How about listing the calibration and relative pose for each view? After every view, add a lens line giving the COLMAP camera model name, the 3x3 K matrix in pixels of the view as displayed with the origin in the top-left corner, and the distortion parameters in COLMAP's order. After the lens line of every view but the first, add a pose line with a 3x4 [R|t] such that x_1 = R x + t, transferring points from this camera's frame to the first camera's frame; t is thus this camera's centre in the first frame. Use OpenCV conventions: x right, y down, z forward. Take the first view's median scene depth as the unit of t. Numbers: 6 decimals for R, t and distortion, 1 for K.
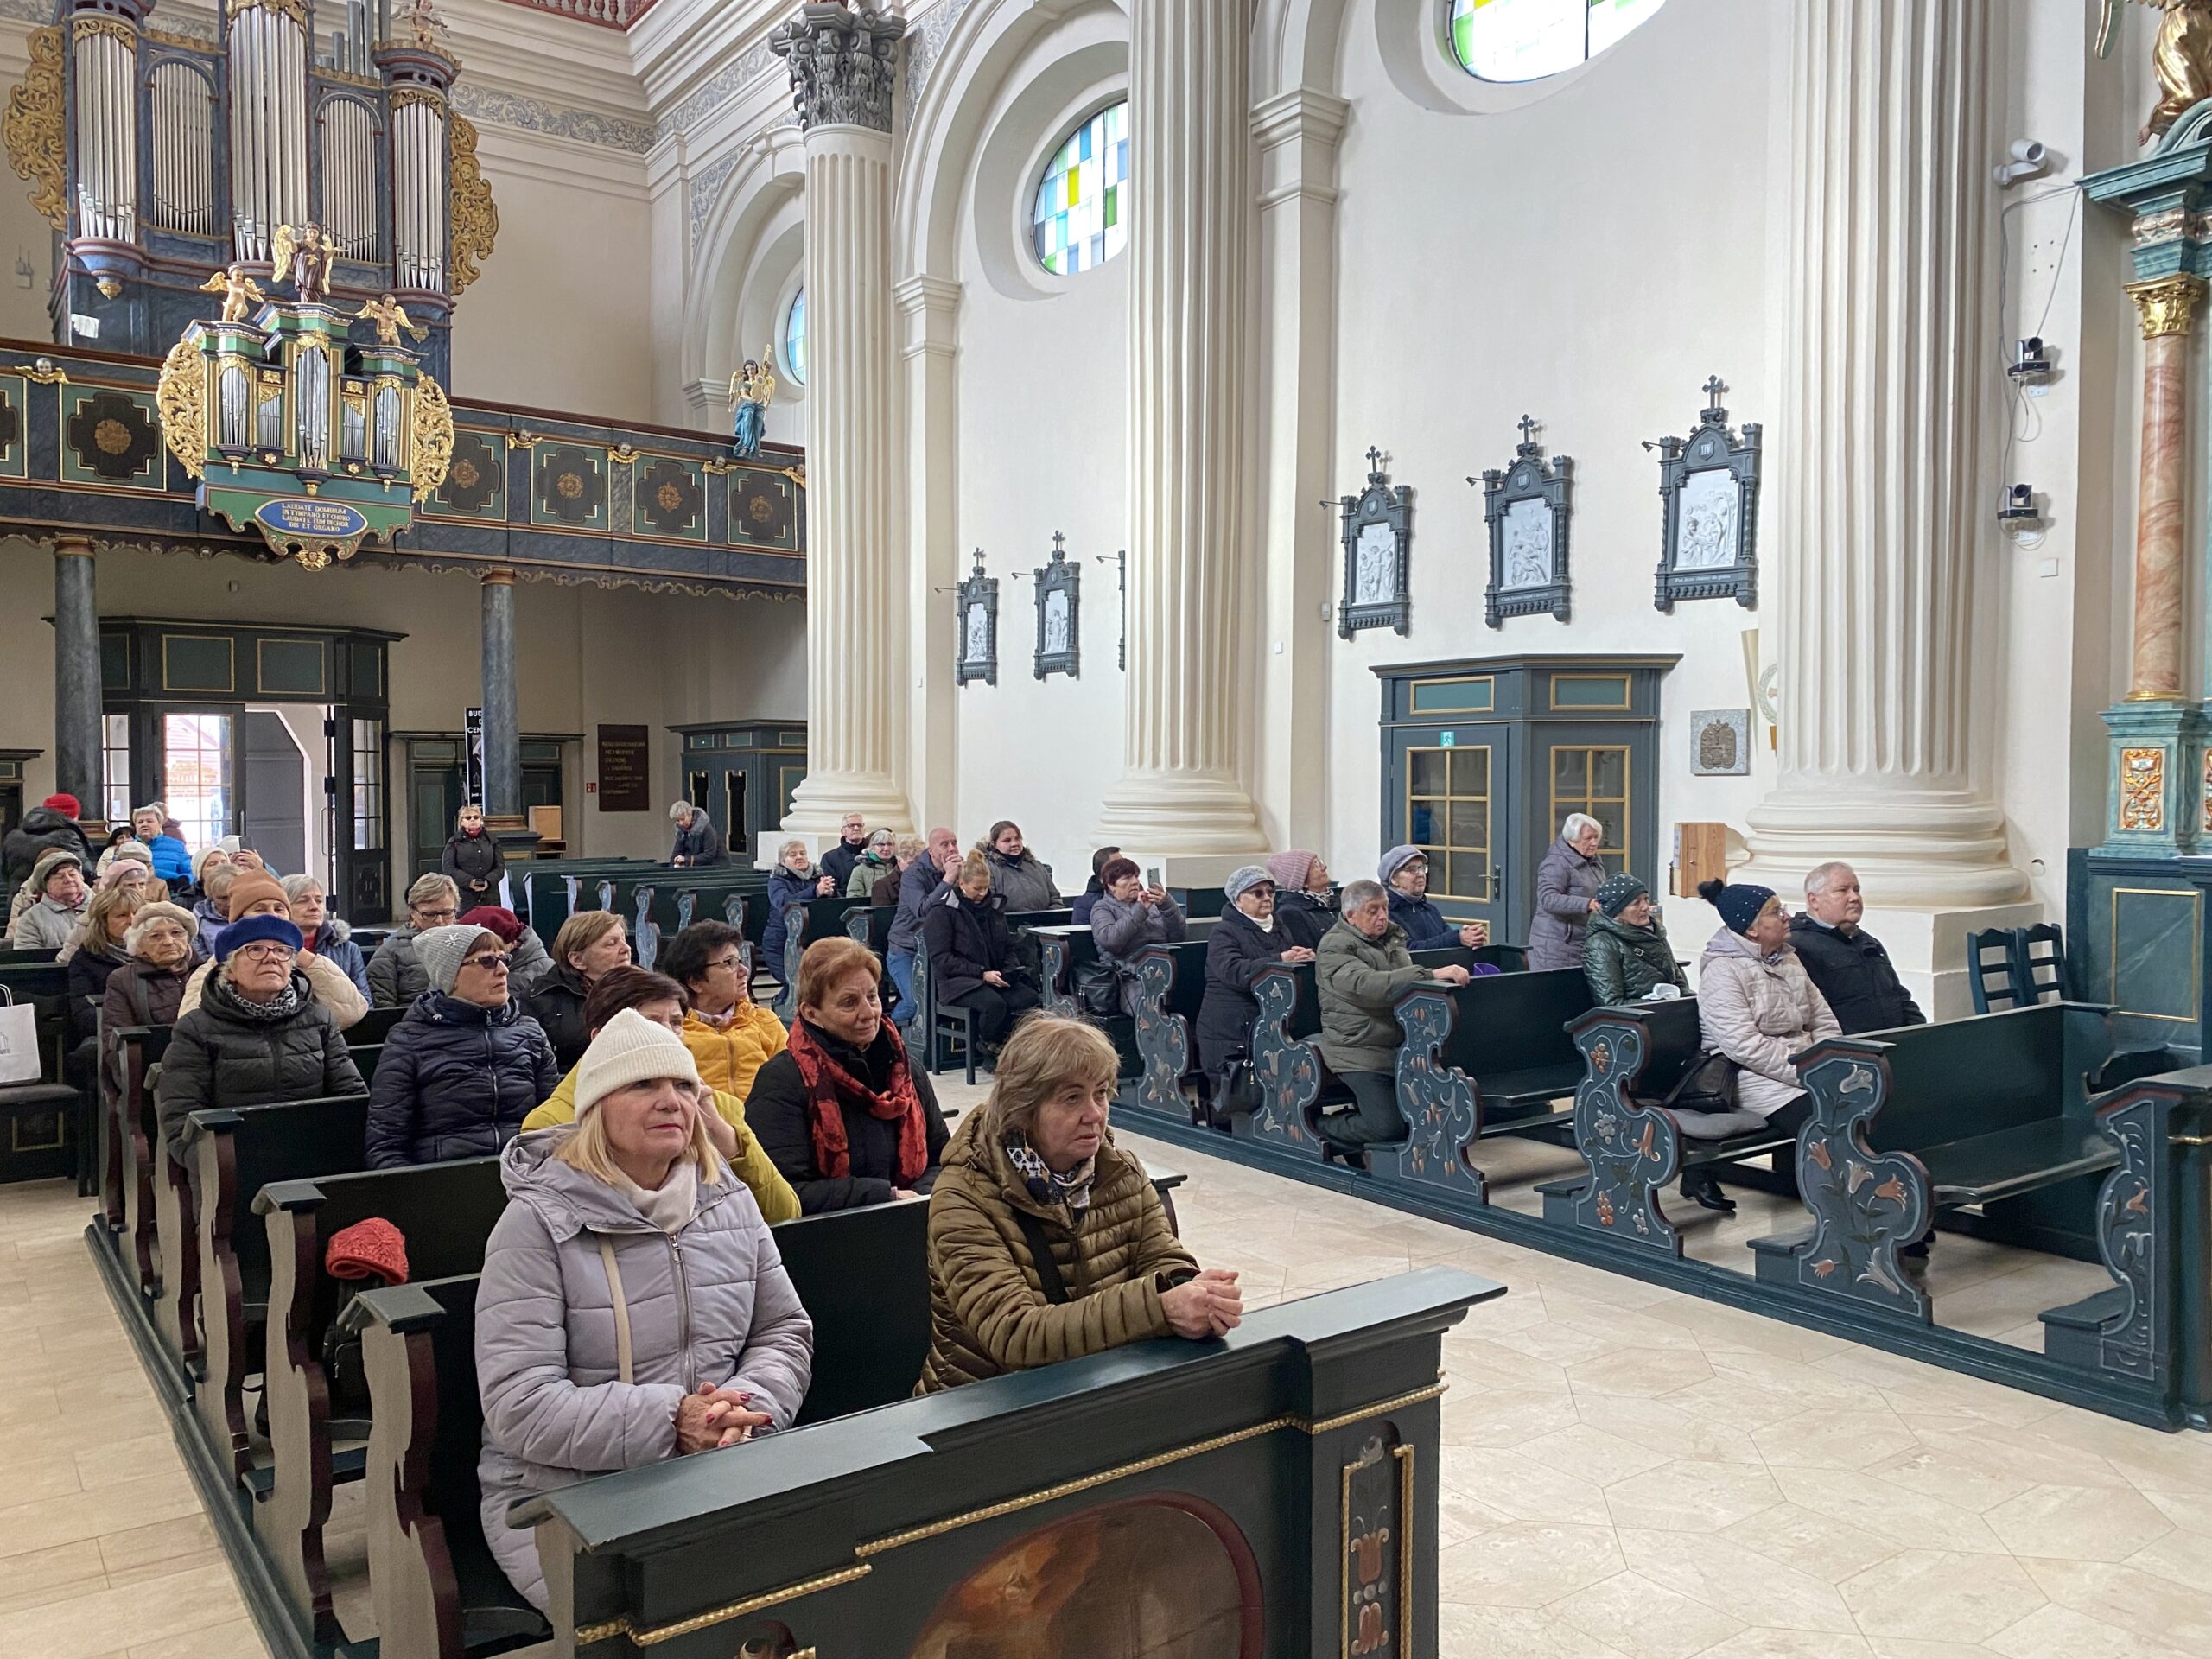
lens RADIAL K [[1692.3, 0, 1108.8], [0, 1692.3, 827.9], [0, 0, 1]] dist [0.015646, -0.008602]
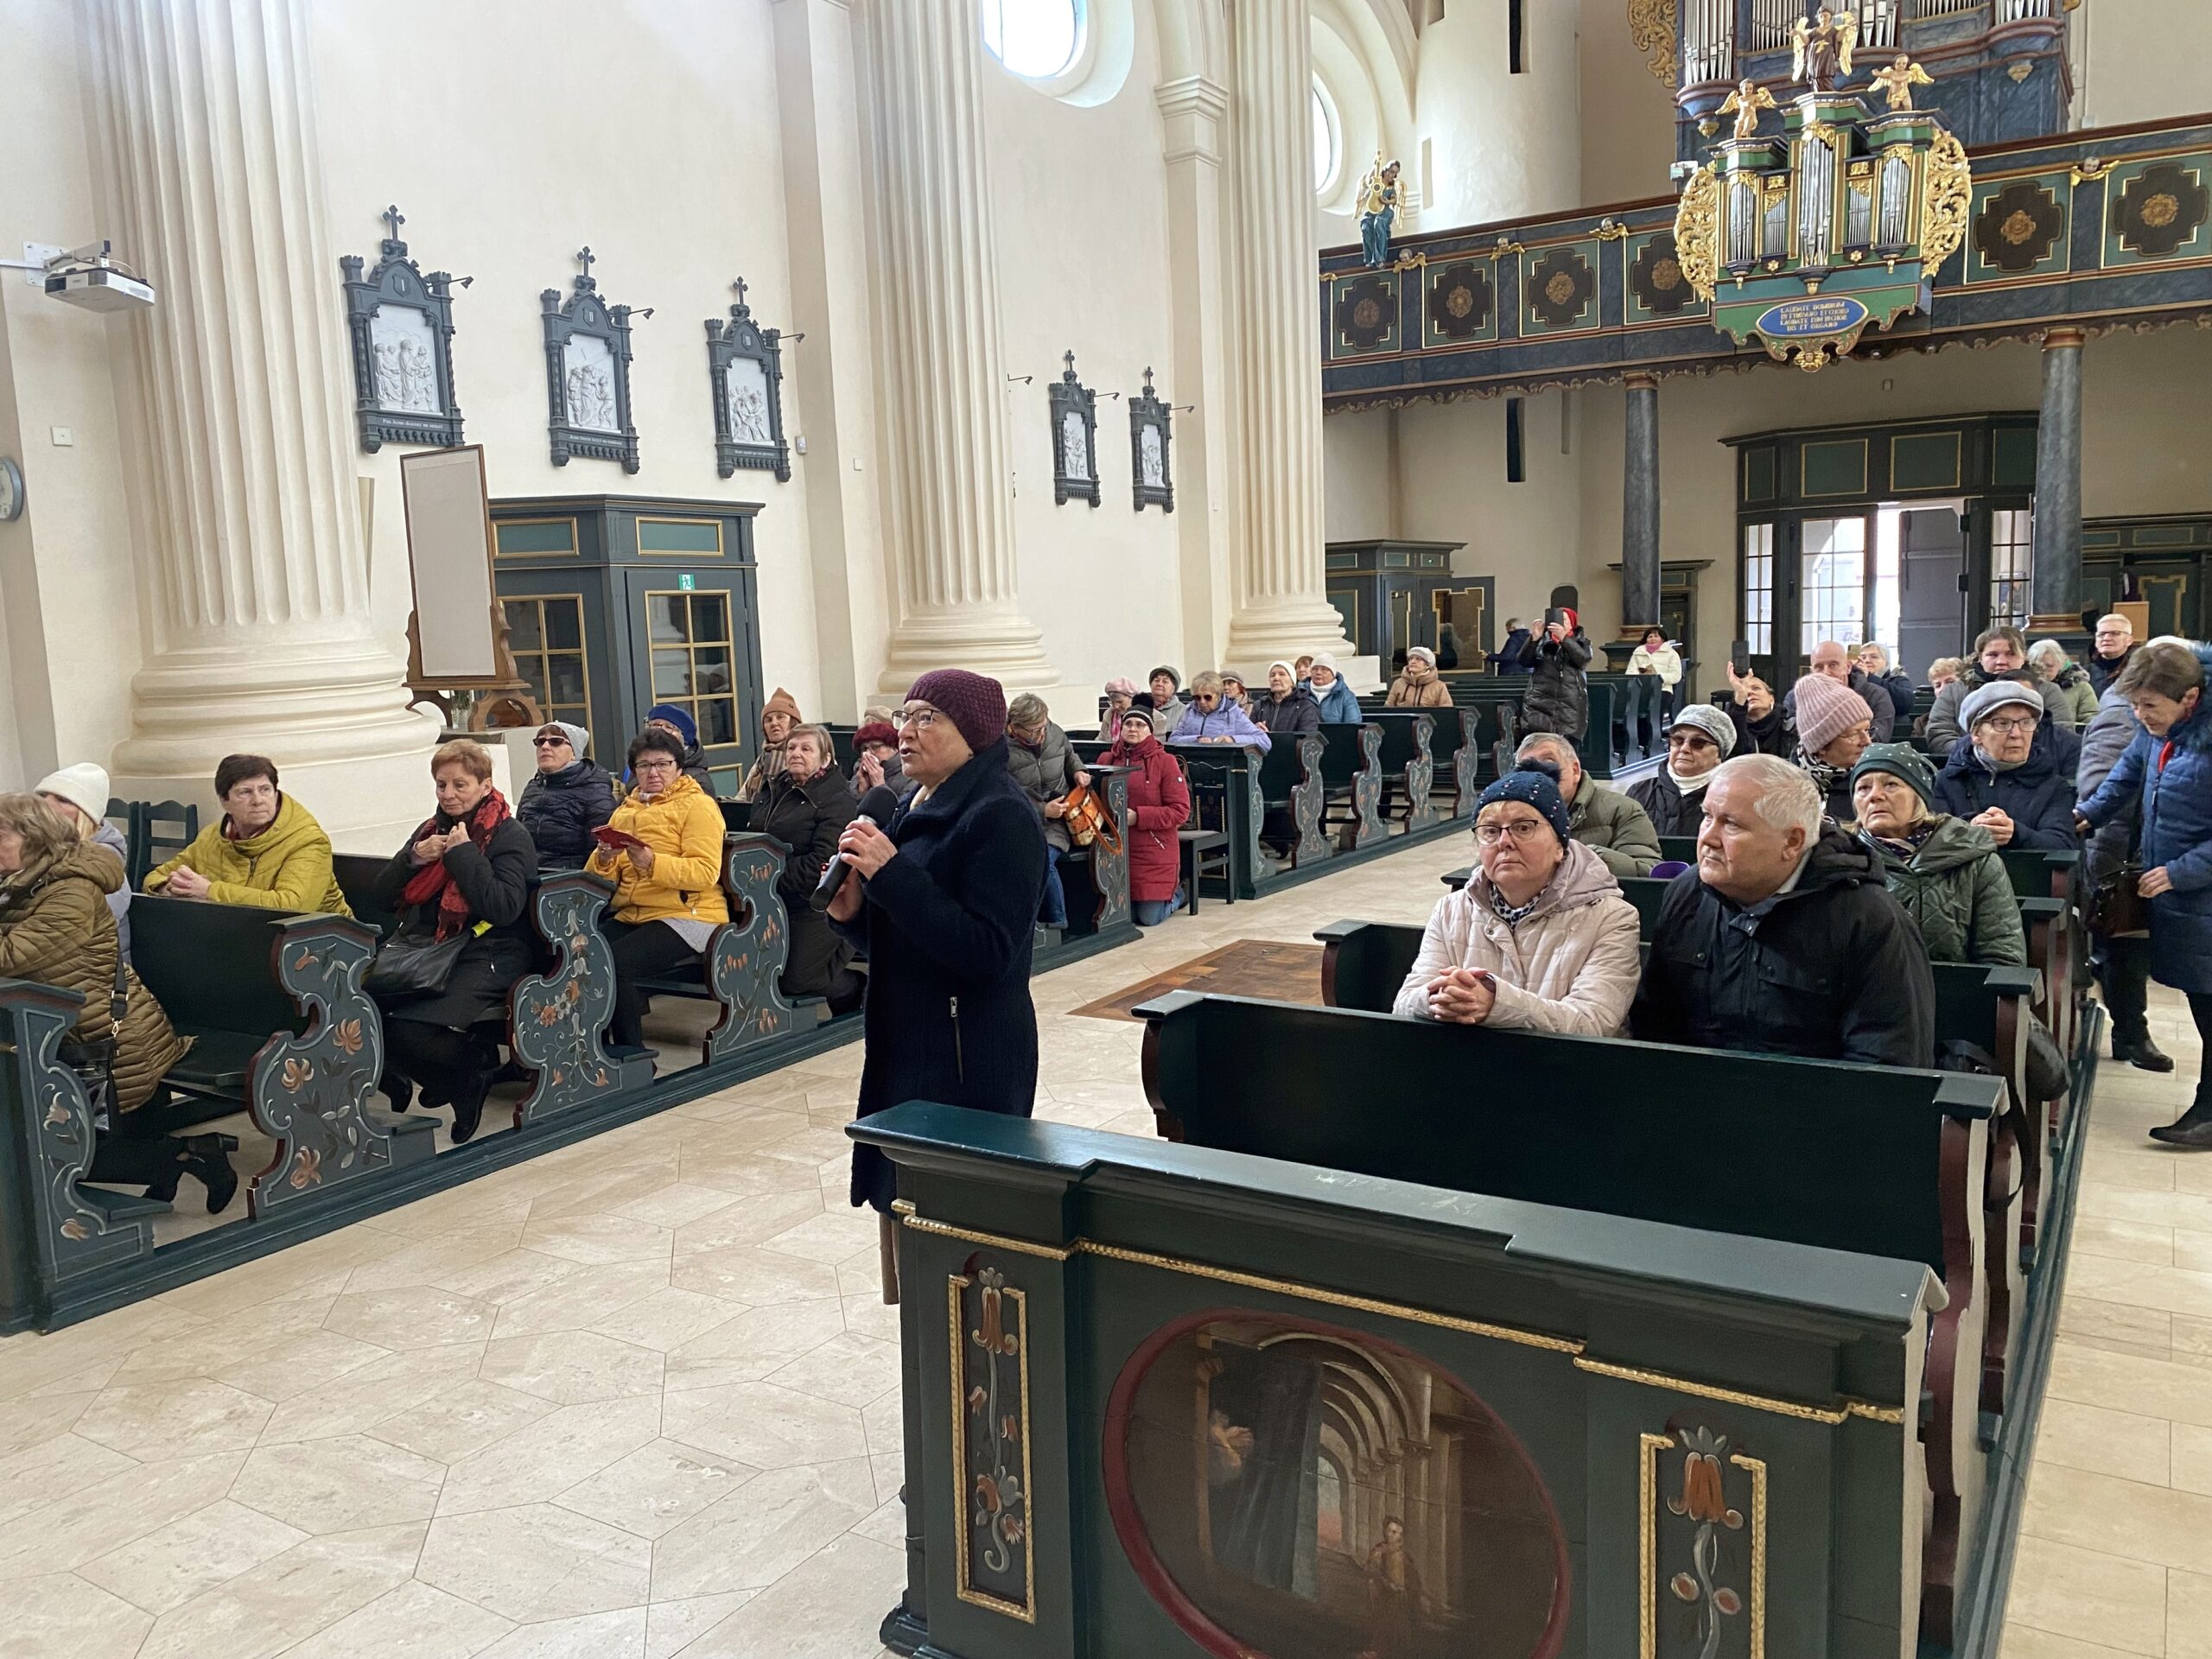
lens RADIAL K [[1692.3, 0, 1112.3], [0, 1692.3, 831.2], [0, 0, 1]] dist [0.015646, -0.008602]
pose [[0.375082, 0.108827, -0.920582, 0.326218], [0.008647, 0.992631, 0.120867, -0.007046], [0.926951, -0.053295, 0.371377, 0.231352]]
